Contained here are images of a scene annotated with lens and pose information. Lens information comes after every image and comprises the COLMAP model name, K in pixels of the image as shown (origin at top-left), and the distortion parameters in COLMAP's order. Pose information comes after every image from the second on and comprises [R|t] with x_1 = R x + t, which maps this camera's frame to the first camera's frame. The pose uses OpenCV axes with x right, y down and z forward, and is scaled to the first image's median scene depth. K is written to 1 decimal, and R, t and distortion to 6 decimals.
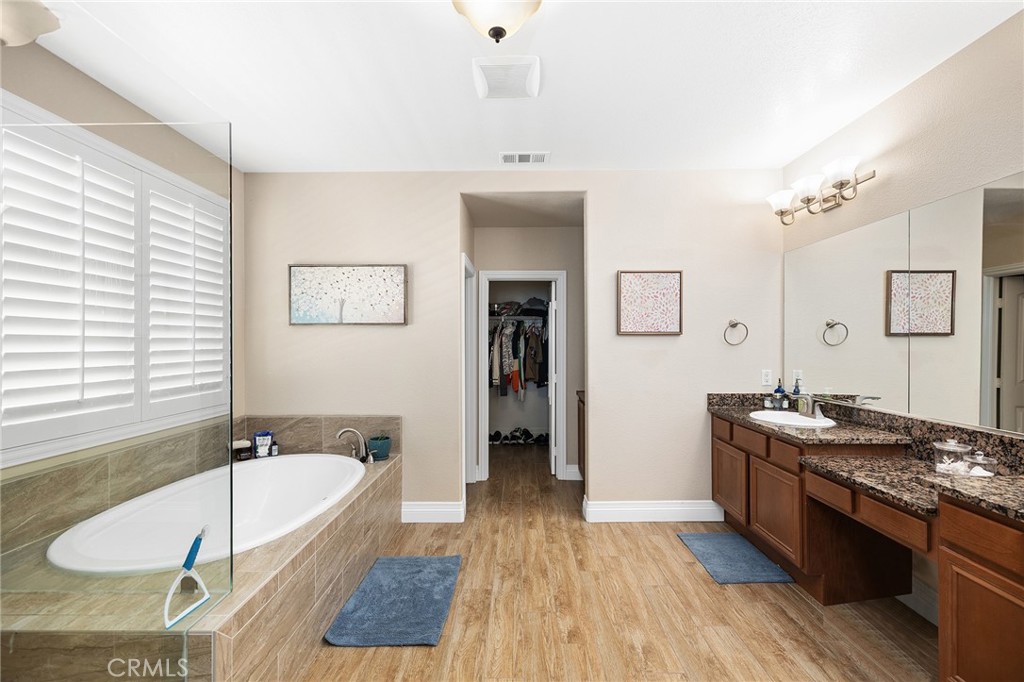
lens RADIAL K [[432.9, 0, 508.4], [0, 432.9, 343.6], [0, 0, 1]] dist [0.001211, 0.000119]
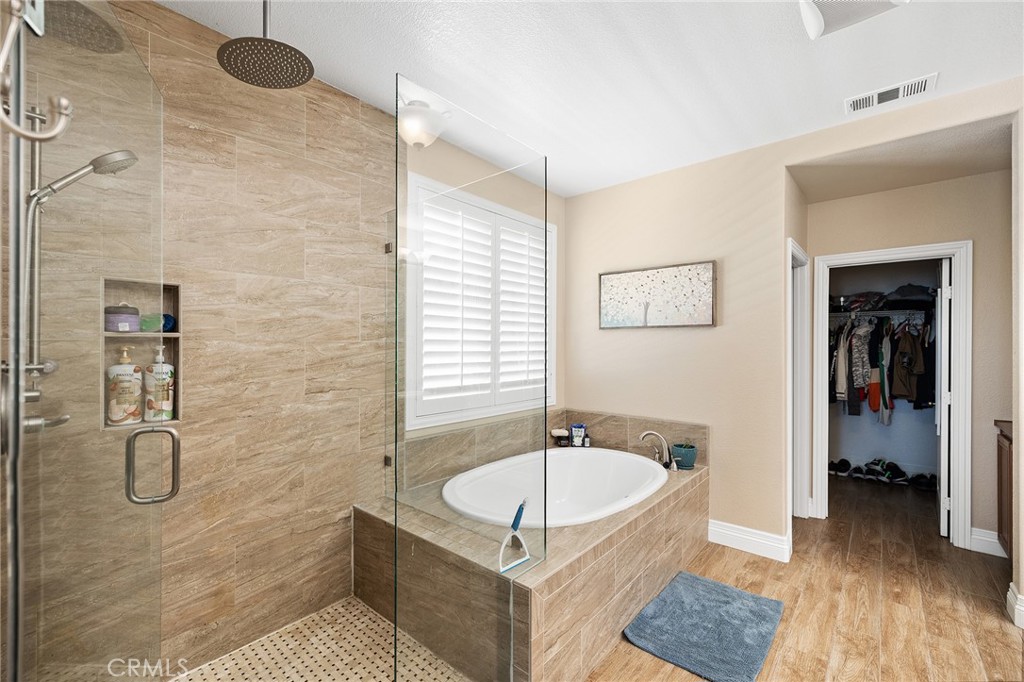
lens RADIAL K [[430.5, 0, 507.3], [0, 430.5, 345.8], [0, 0, 1]] dist [0.002334, 0.000053]
pose [[0.767565, 0.004875, -0.640953, 0.012471], [-0.005317, 0.999985, 0.001238, -0.001084], [0.640949, 0.002457, 0.767579, 0.026351]]
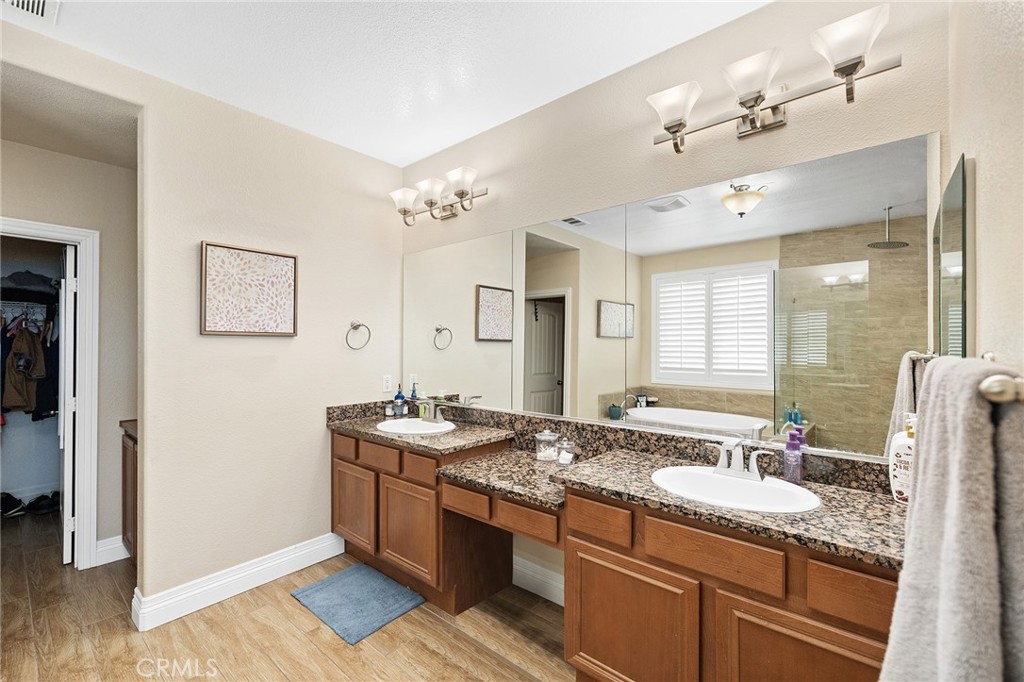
lens RADIAL K [[432.9, 0, 508.4], [0, 432.9, 343.6], [0, 0, 1]] dist [0.001211, 0.000119]
pose [[0.631409, 0.006739, 0.775420, 0.031502], [-0.000191, 0.999964, -0.008535, -0.001173], [-0.775450, 0.005241, 0.631388, 0.210190]]
